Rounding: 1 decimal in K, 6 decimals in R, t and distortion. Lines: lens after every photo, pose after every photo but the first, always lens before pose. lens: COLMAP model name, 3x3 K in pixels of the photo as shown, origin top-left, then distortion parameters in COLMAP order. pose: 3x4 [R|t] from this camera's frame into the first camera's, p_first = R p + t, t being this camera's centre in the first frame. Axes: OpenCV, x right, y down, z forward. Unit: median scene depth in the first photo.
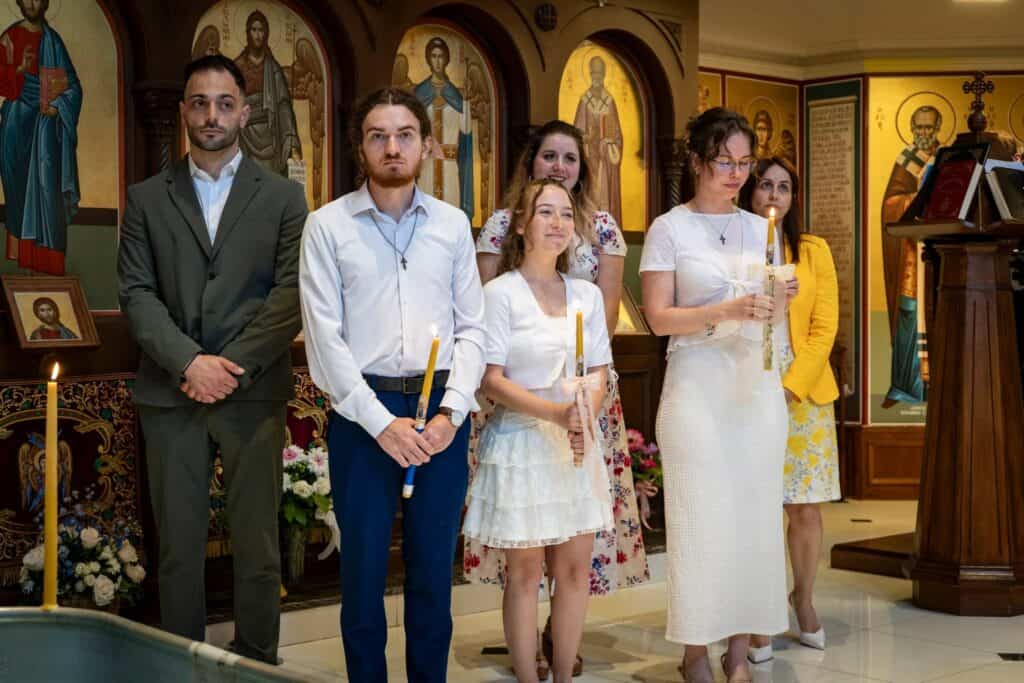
lens RADIAL K [[1557.9, 0, 510.5], [0, 1557.9, 338.3], [0, 0, 1]] dist [-0.002755, -0.004172]
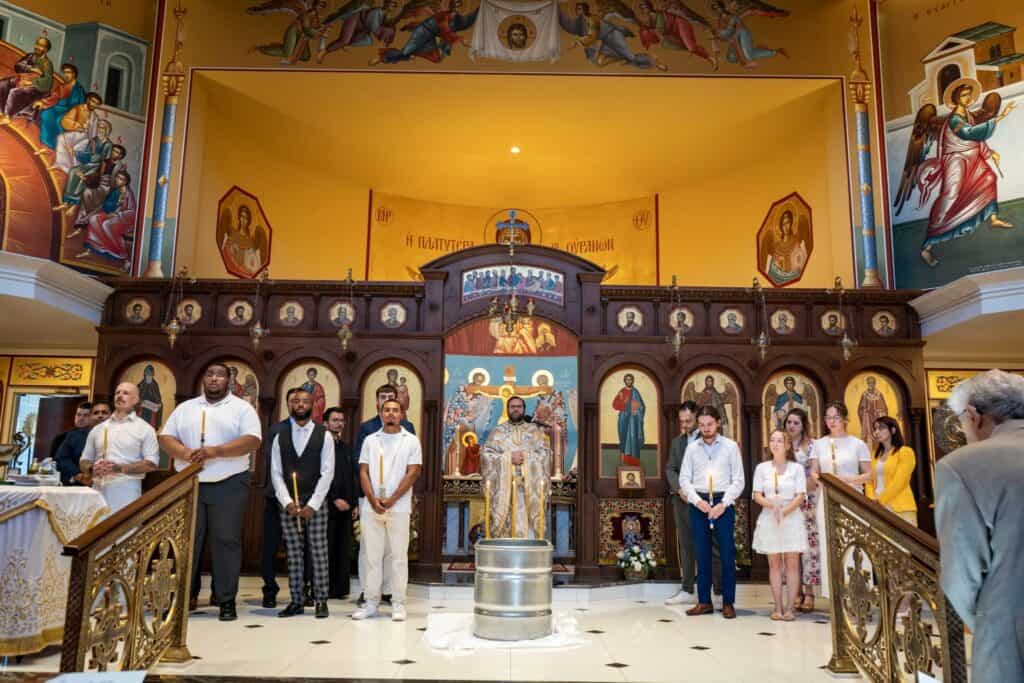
lens RADIAL K [[834.1, 0, 513.1], [0, 834.1, 339.7], [0, 0, 1]] dist [-0.009670, -0.003750]
pose [[0.753320, -0.095607, -0.650668, 0.586585], [-0.031092, 0.983093, -0.180450, 0.018791], [0.656919, 0.156167, 0.737611, -0.410631]]
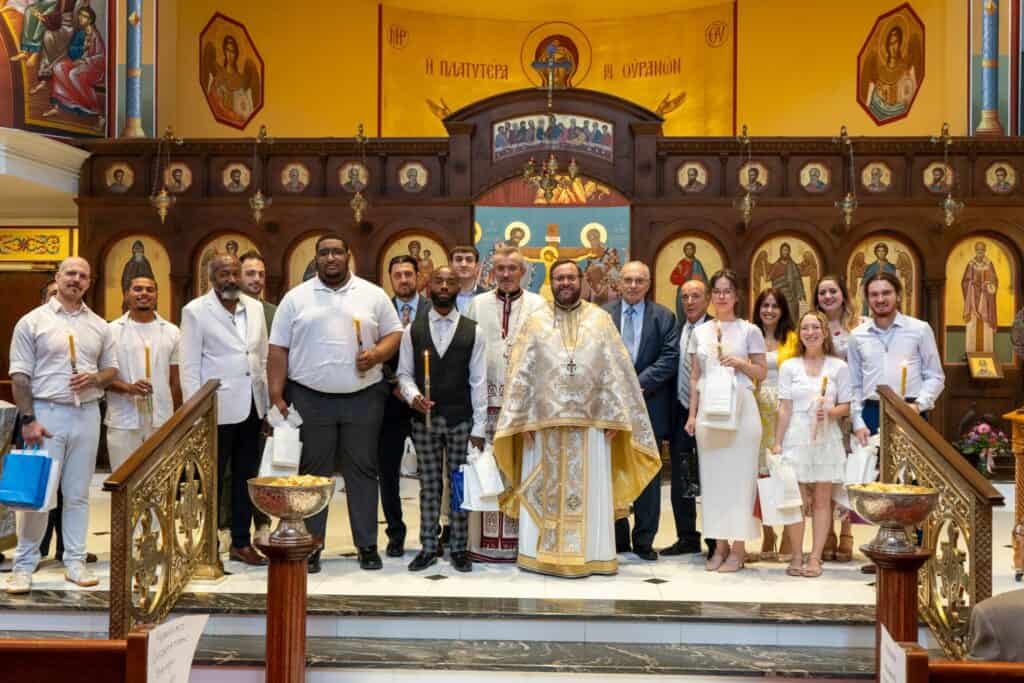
lens RADIAL K [[1037.8, 0, 512.0], [0, 1037.8, 341.5], [0, 0, 1]] dist [-0.006613, 0.035891]
pose [[0.718289, 0.011627, -0.695648, 0.679659], [-0.022396, 0.999729, -0.006416, -0.032177], [0.695385, 0.020189, 0.718354, -0.492422]]
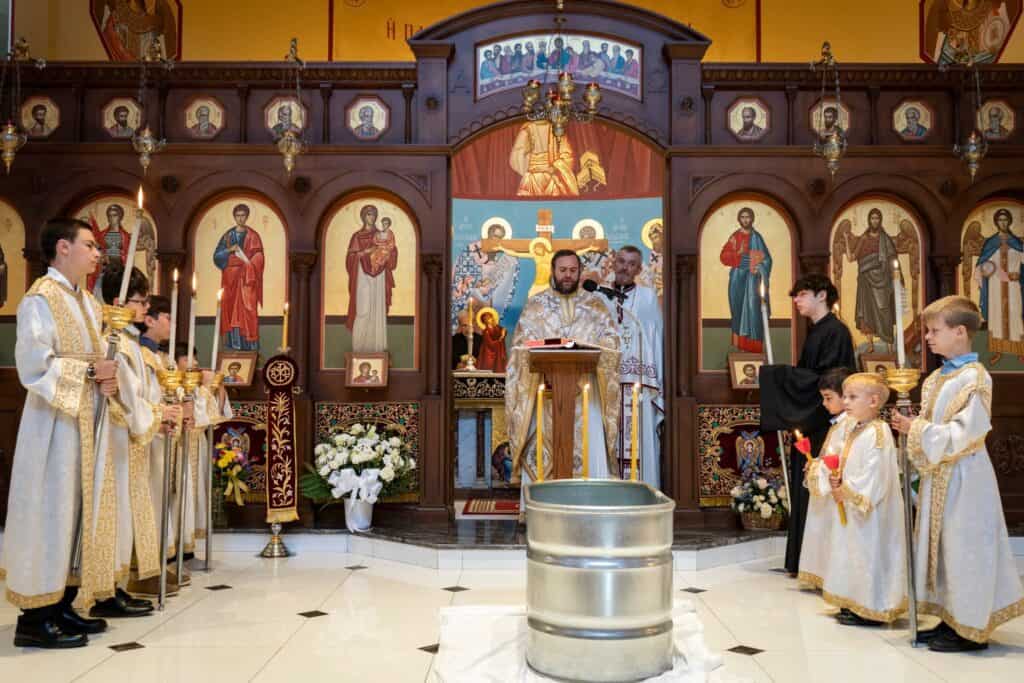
lens RADIAL K [[1041.5, 0, 520.7], [0, 1041.5, 333.1], [0, 0, 1]] dist [0.005408, 0.000498]
pose [[0.748502, -0.021475, -0.662785, 0.335673], [-0.019550, 0.998326, -0.054425, 0.011580], [0.662845, 0.053695, 0.746829, -0.185726]]
